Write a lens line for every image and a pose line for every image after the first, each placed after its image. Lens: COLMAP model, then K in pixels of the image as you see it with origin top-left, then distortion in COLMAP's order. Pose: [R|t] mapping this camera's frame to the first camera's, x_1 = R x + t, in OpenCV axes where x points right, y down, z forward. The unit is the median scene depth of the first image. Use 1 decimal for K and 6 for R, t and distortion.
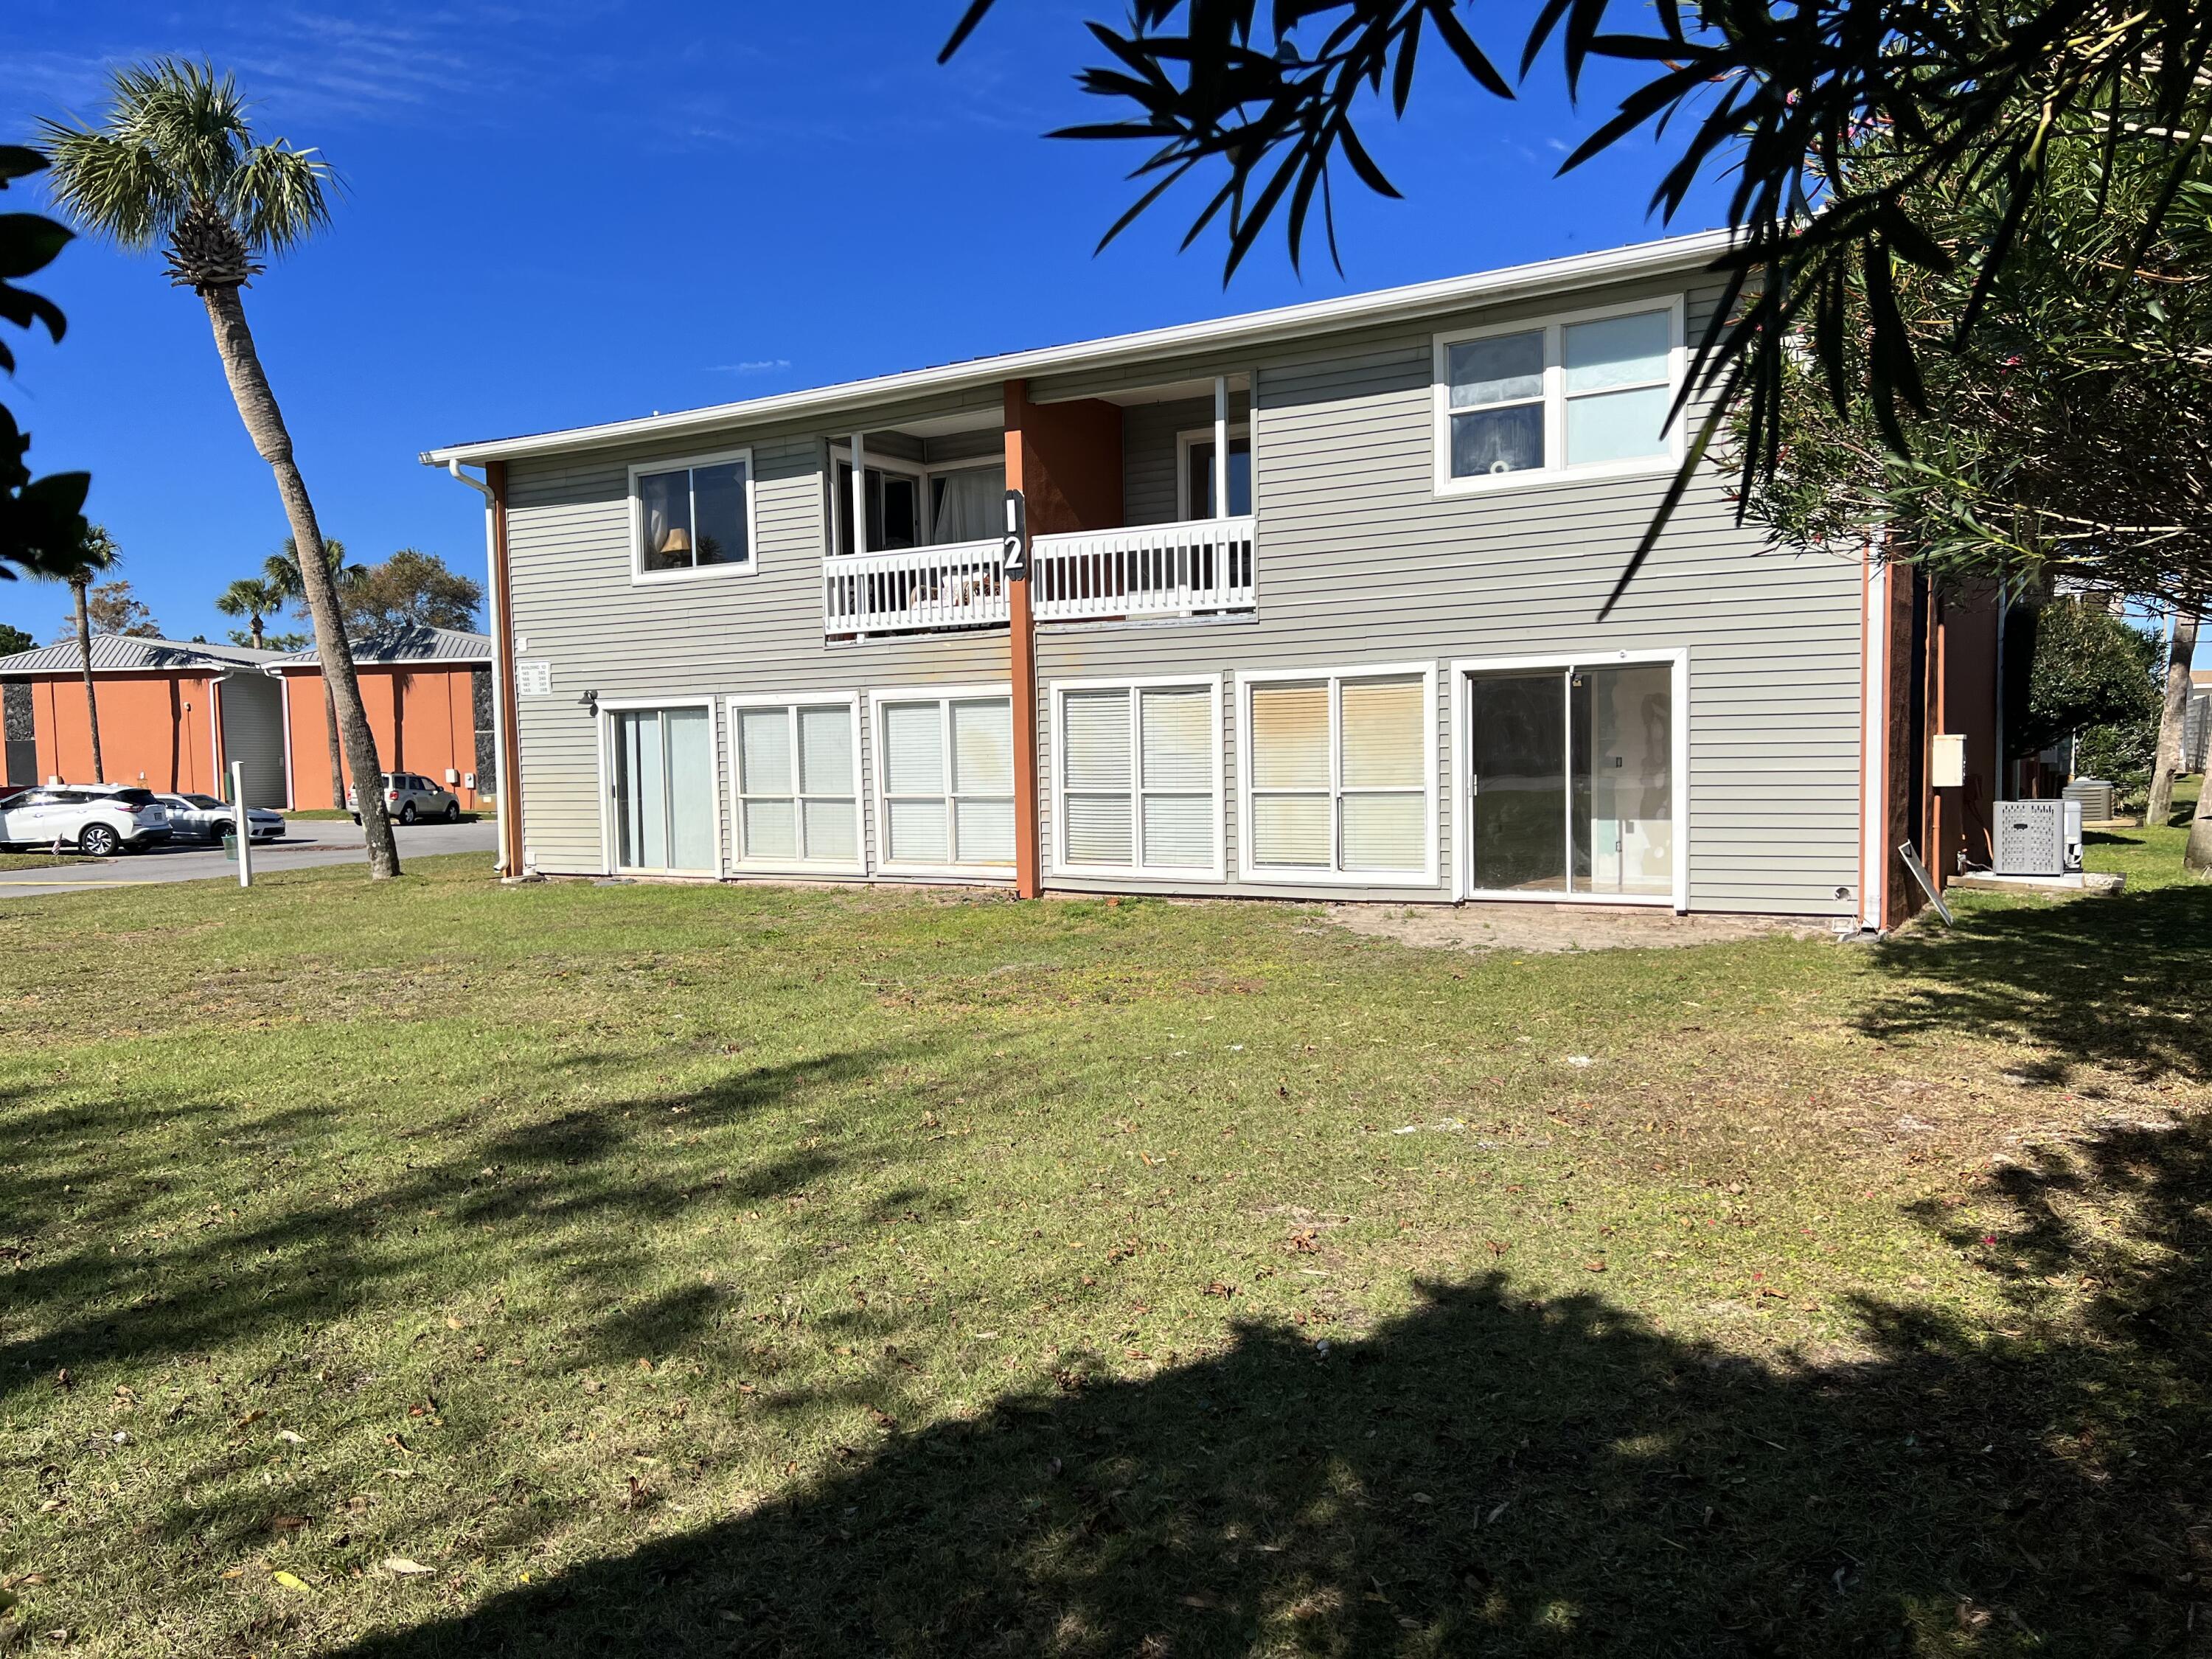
lens RADIAL K [[1635.2, 0, 1104.0], [0, 1635.2, 850.0], [0, 0, 1]] dist [0.090690, -0.112542]
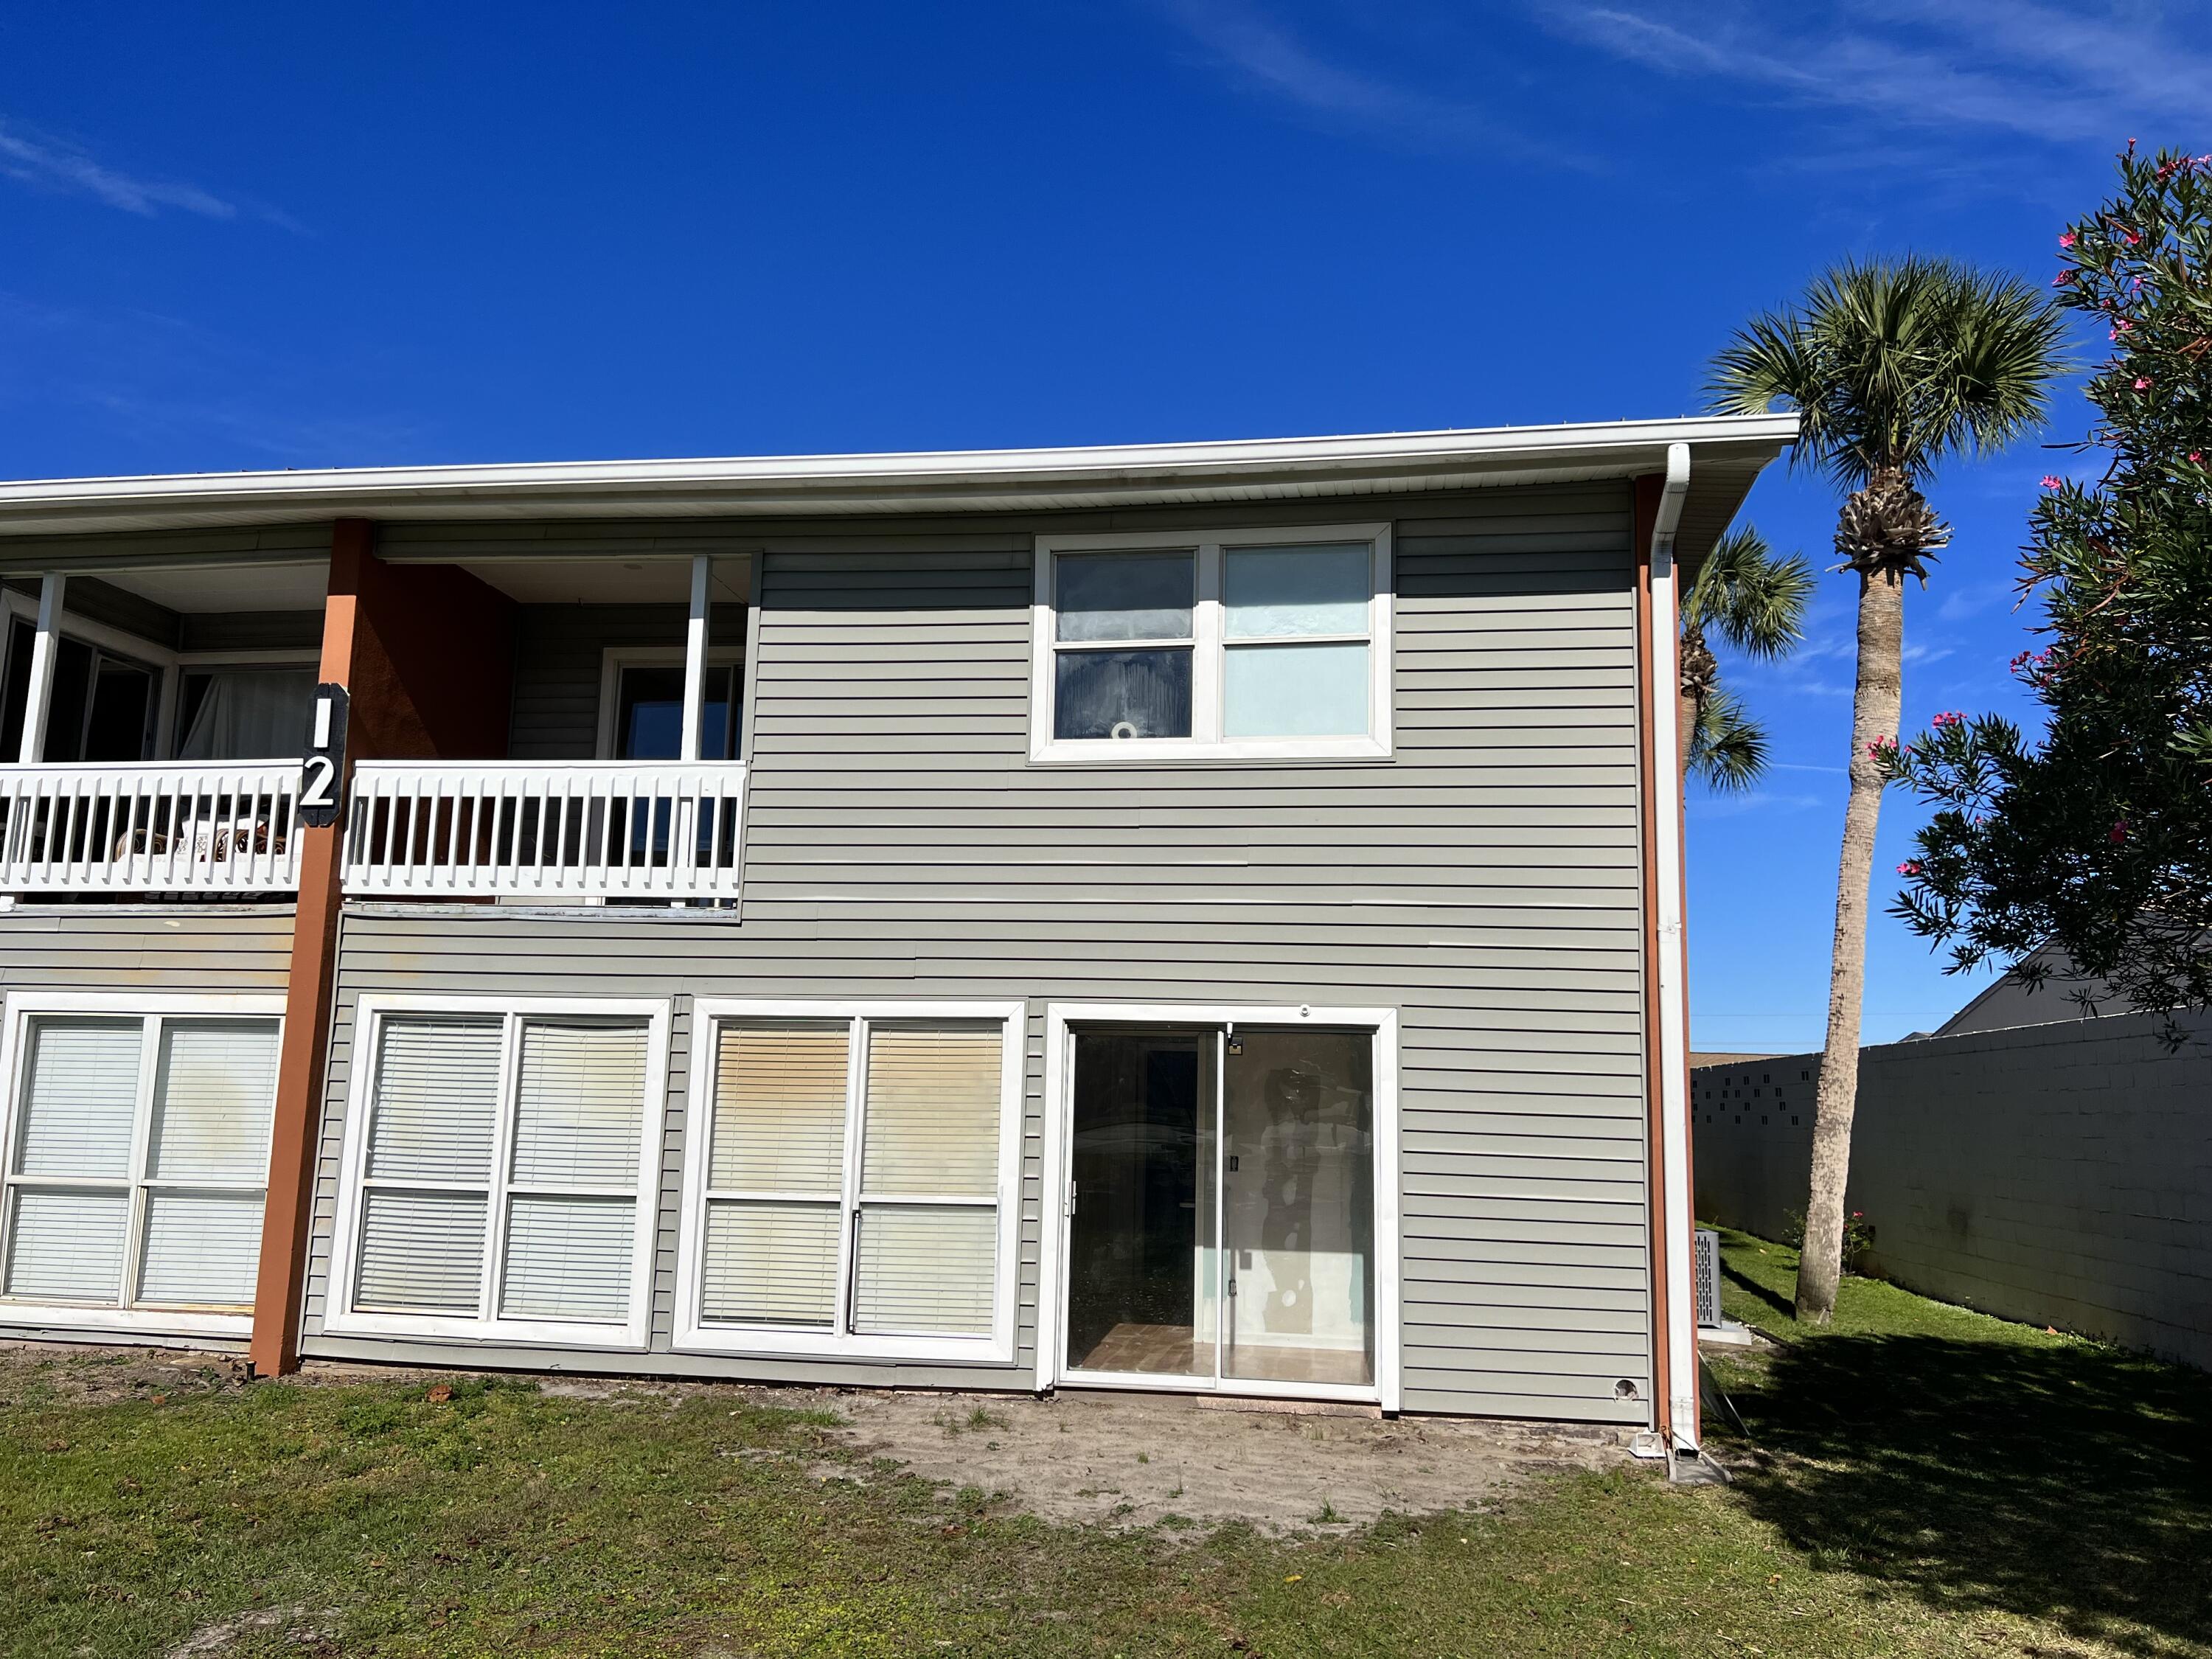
lens RADIAL K [[1635.2, 0, 1104.0], [0, 1635.2, 850.0], [0, 0, 1]] dist [0.090690, -0.112542]
pose [[0.915617, 0.104492, 0.388237, -0.026210], [-0.019472, 0.976029, -0.216769, -0.030262], [-0.401581, 0.190918, 0.895703, 0.354569]]
